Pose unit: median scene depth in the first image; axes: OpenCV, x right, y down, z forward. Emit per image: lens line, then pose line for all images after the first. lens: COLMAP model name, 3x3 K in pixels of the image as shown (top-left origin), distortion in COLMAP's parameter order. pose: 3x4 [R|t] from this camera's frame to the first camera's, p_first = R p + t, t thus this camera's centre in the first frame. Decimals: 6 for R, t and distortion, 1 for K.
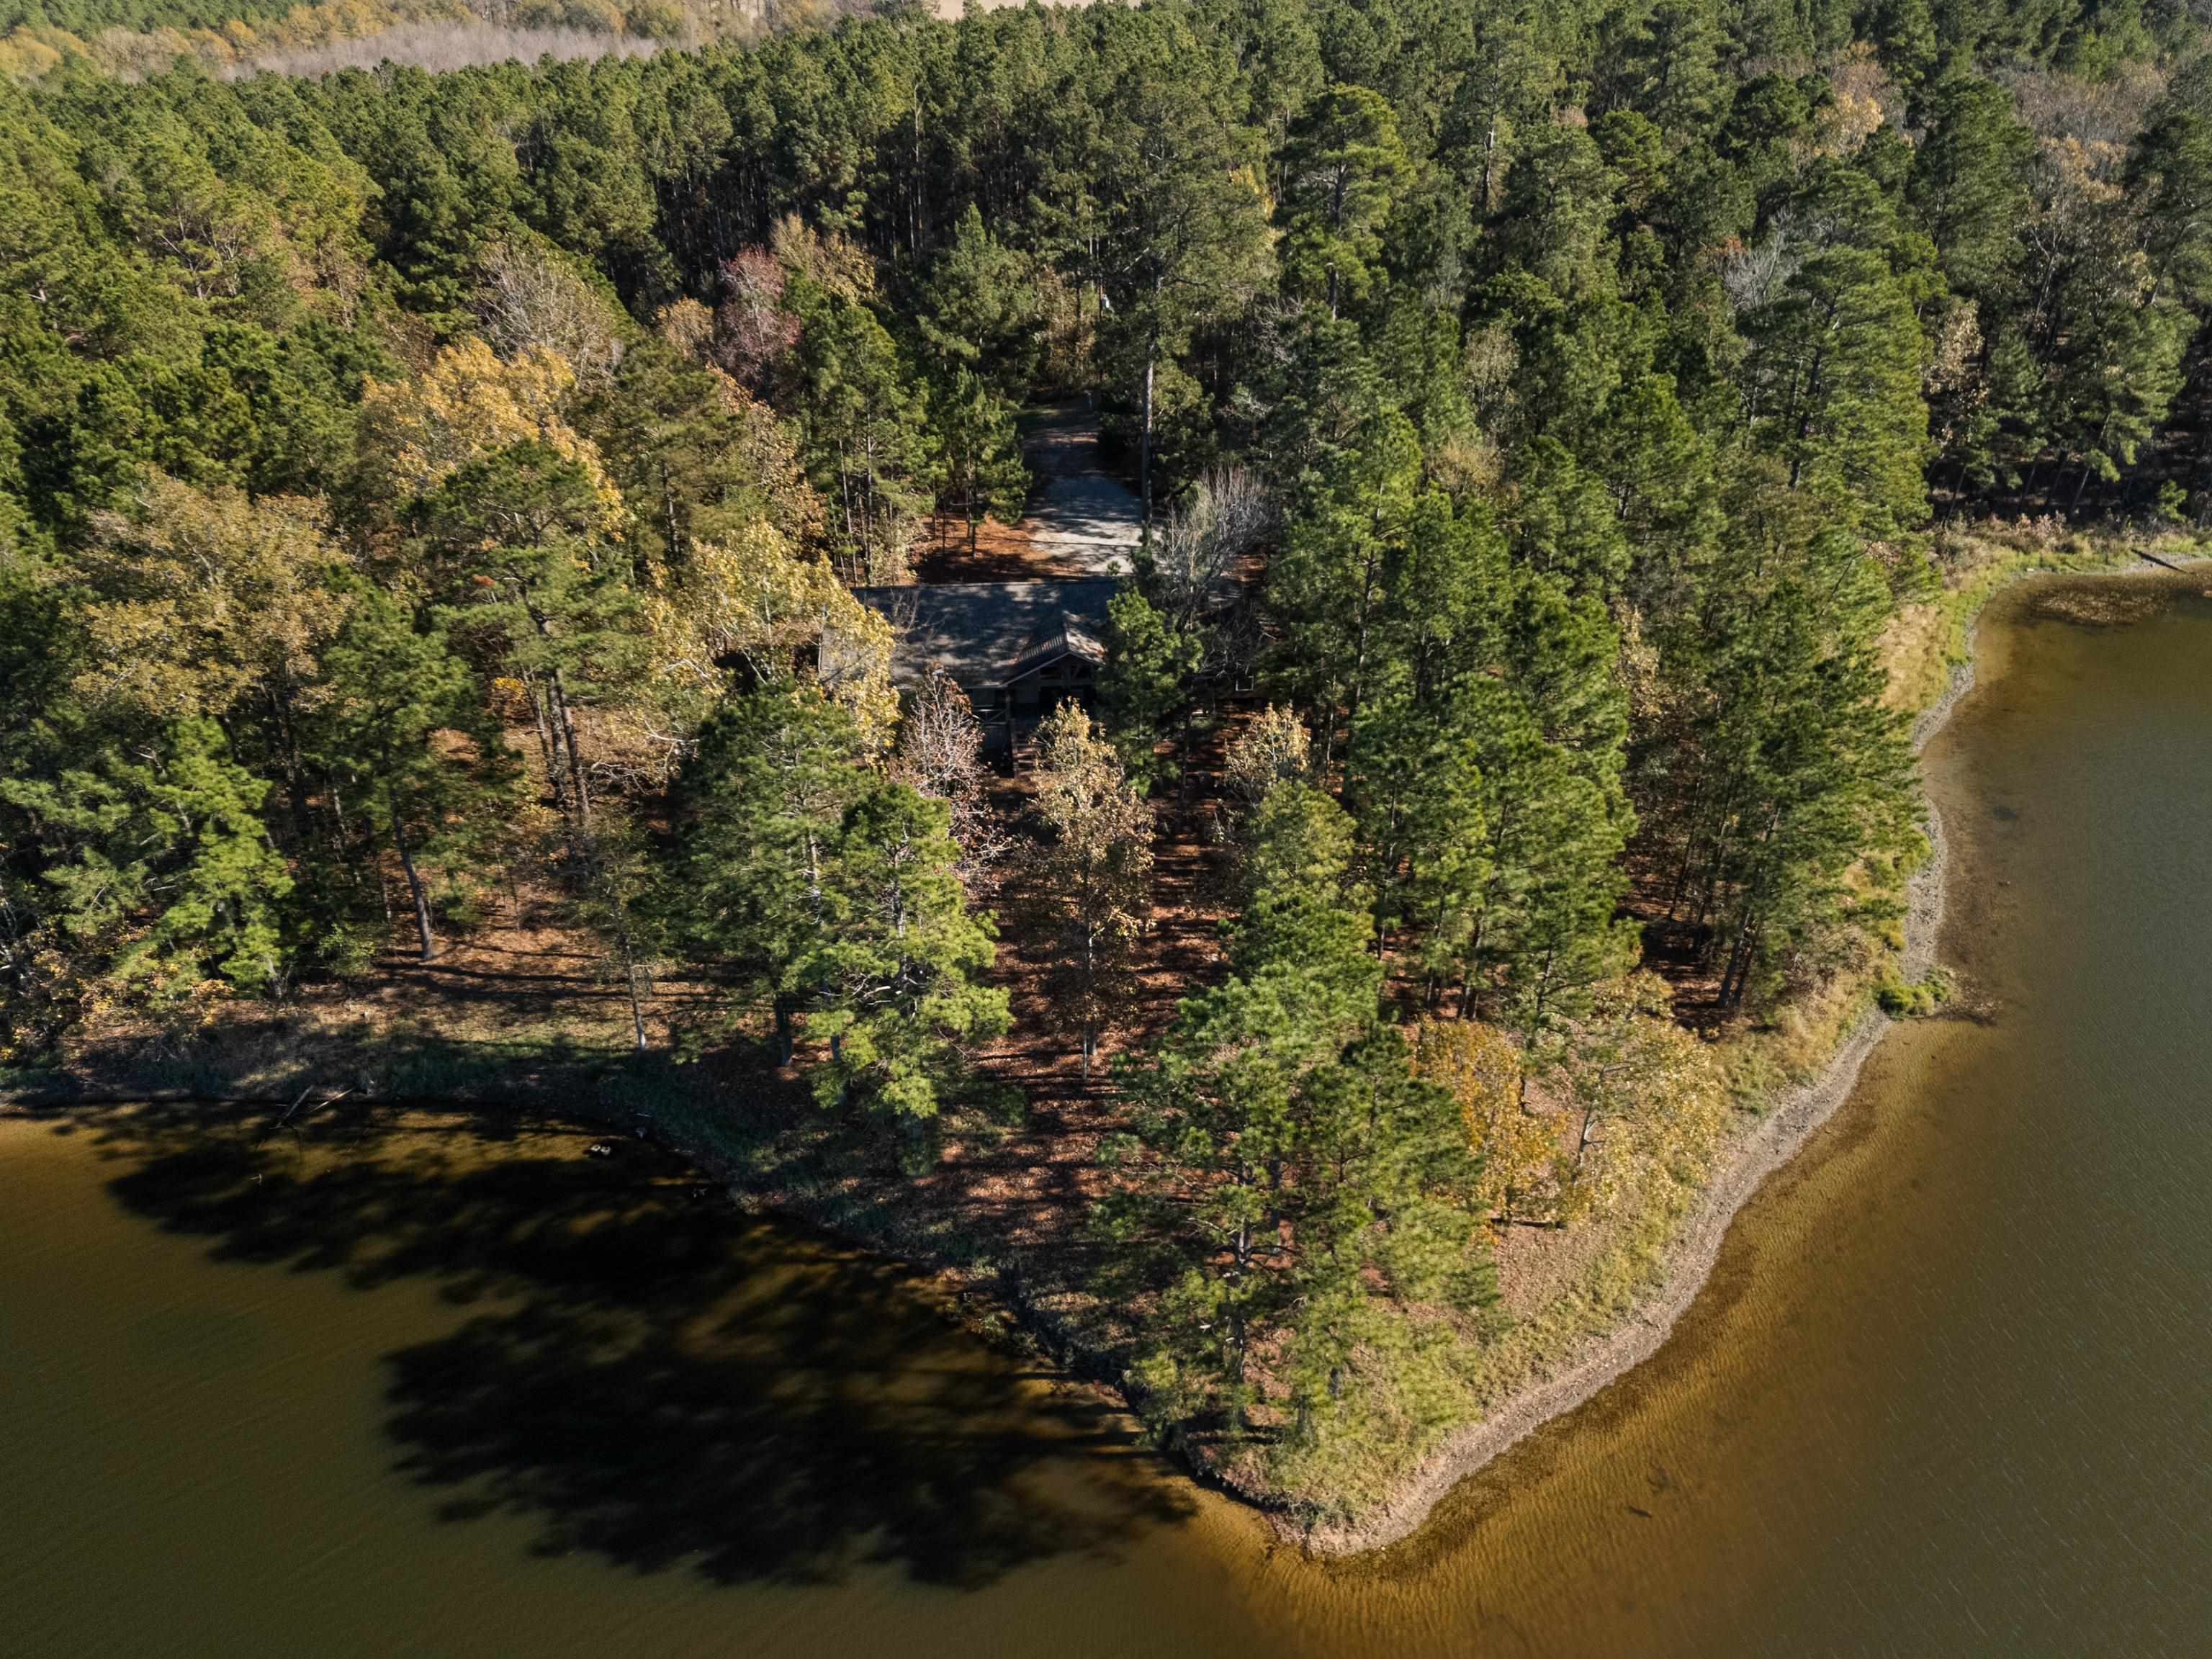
lens RADIAL K [[1595.1, 0, 1099.1], [0, 1595.1, 840.0], [0, 0, 1]] dist [0.031655, -0.021566]
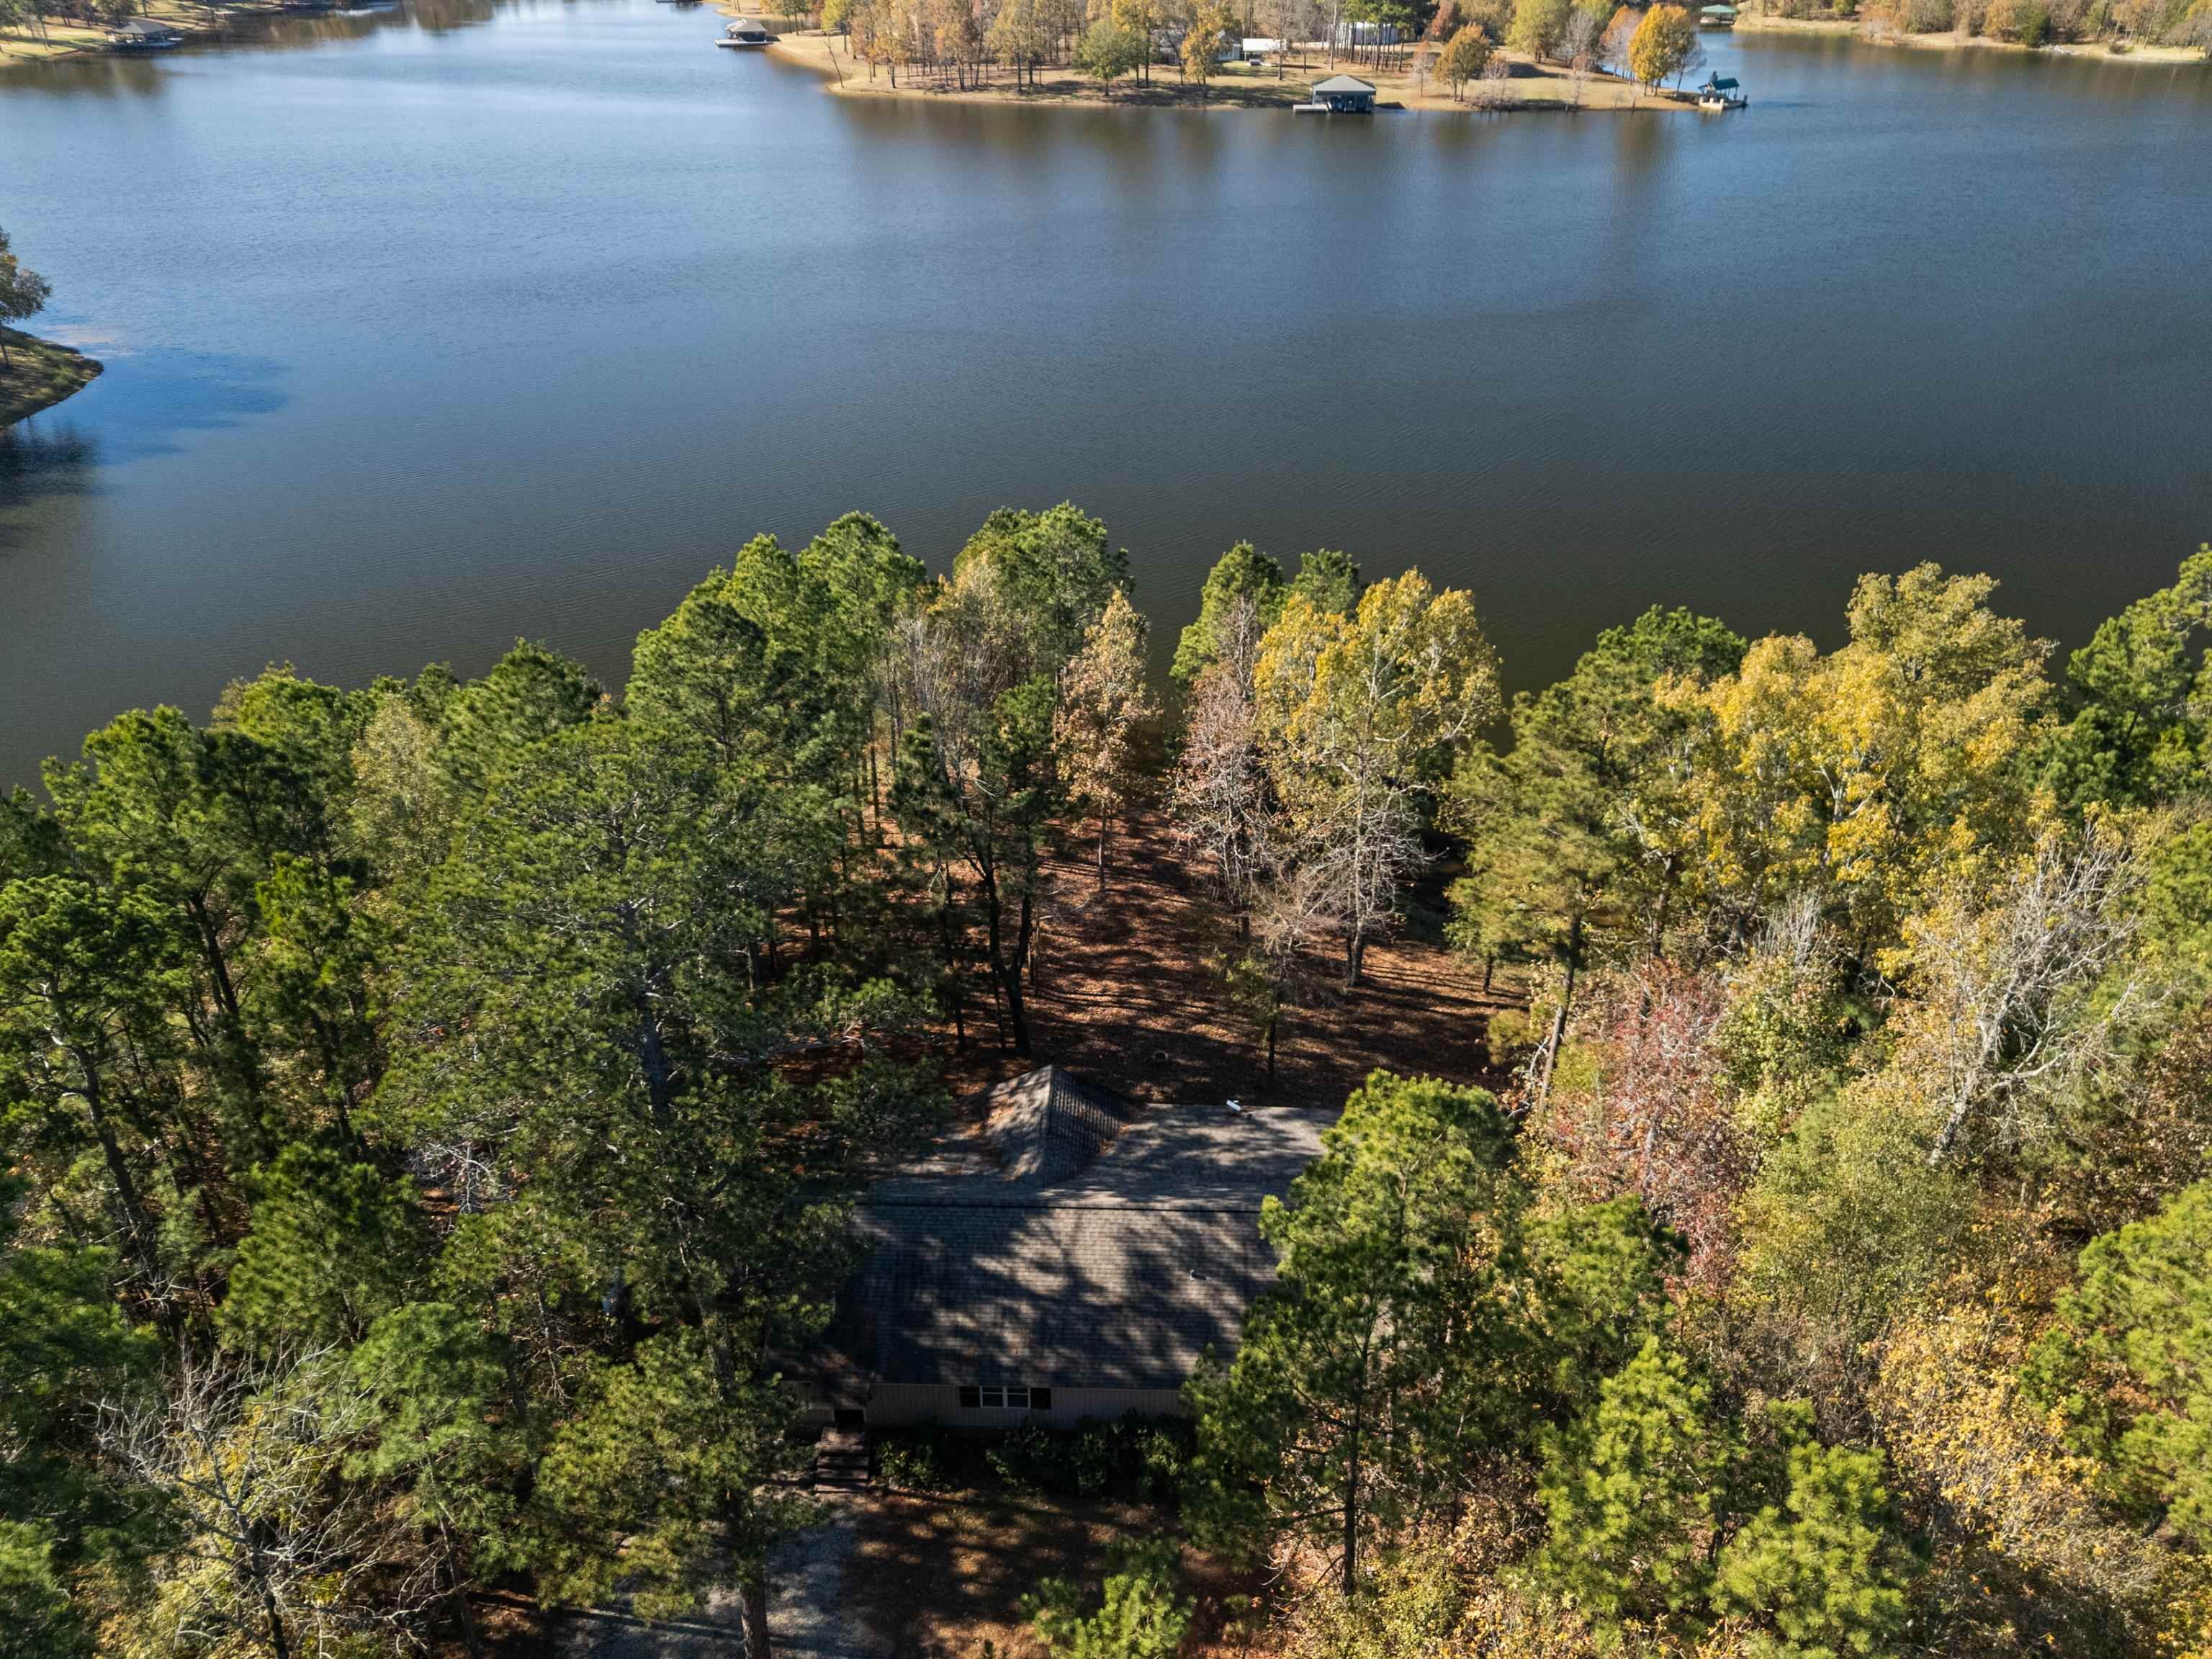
lens RADIAL K [[1595.1, 0, 1101.6], [0, 1595.1, 819.0], [0, 0, 1]] dist [0.031655, -0.021566]
pose [[-0.991389, -0.071997, 0.109381, -0.109033], [0.061334, 0.482697, 0.873637, -0.782602], [-0.115697, 0.872823, -0.474125, 1.207416]]
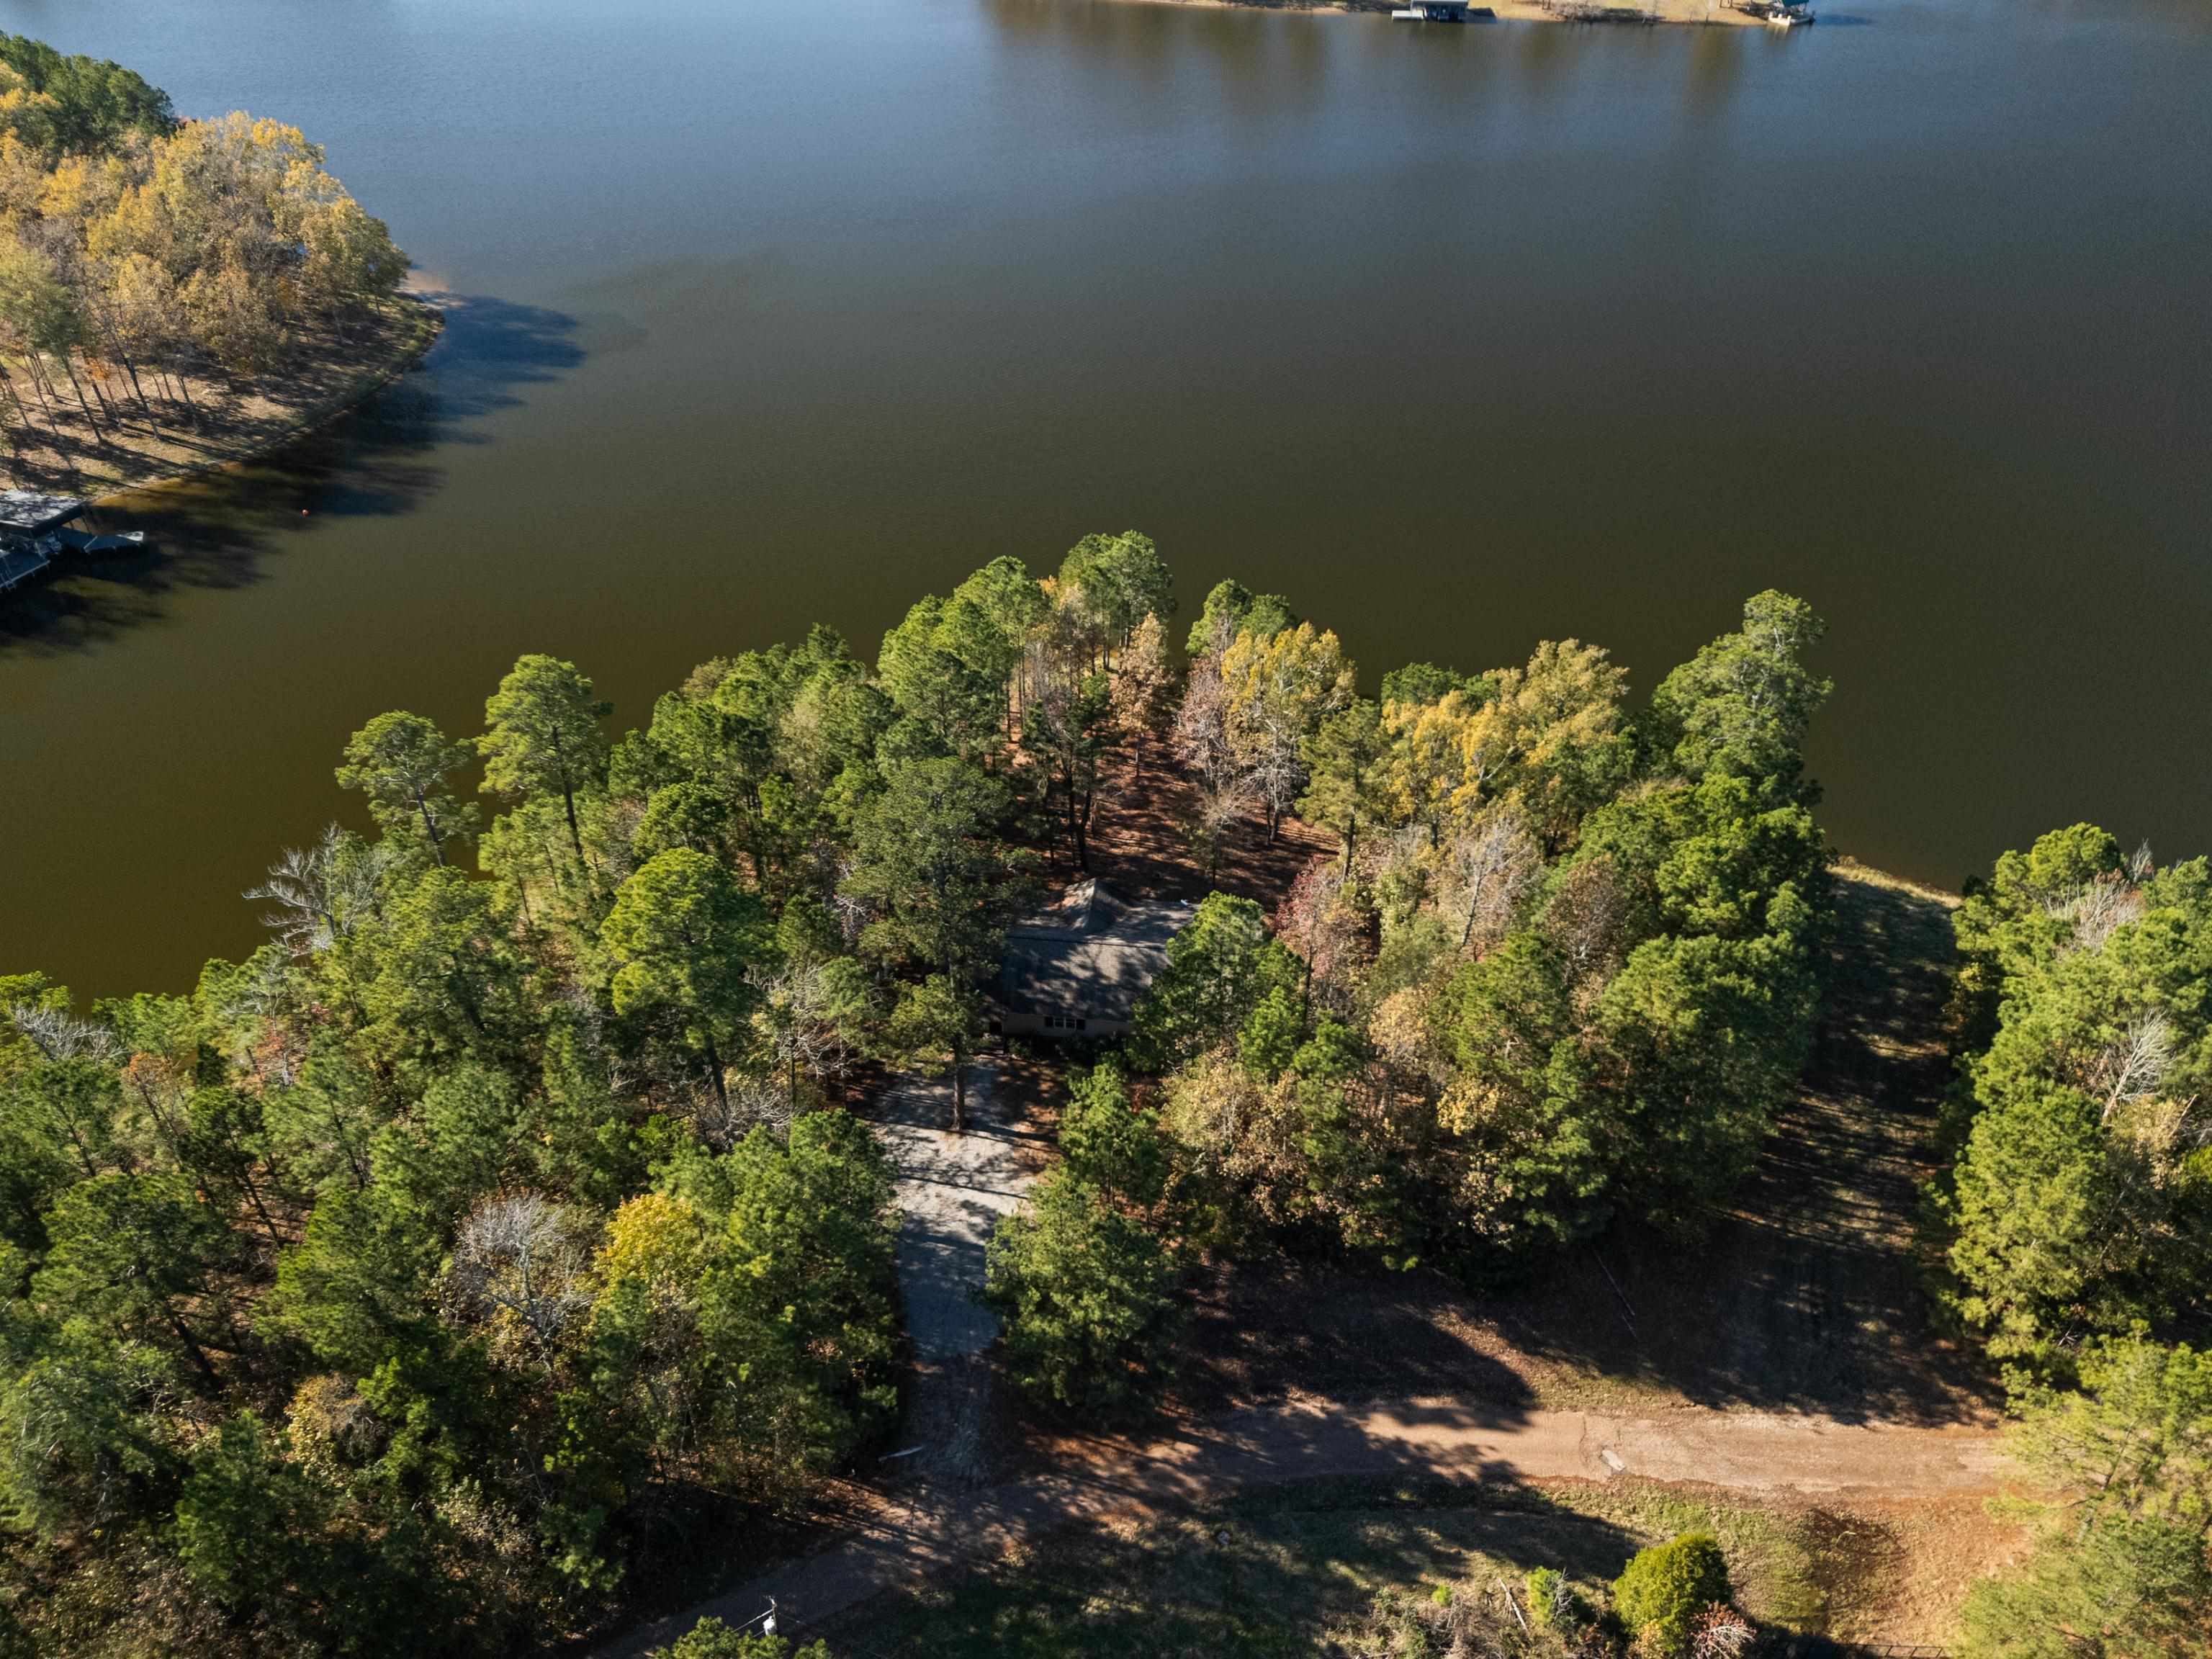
lens RADIAL K [[1595.1, 0, 1098.0], [0, 1595.1, 834.8], [0, 0, 1]] dist [0.031655, -0.021566]
pose [[-0.977303, -0.139156, 0.159733, -0.244974], [0.100317, 0.360115, 0.927499, -1.464277], [-0.186589, 0.922471, -0.337982, 1.420999]]
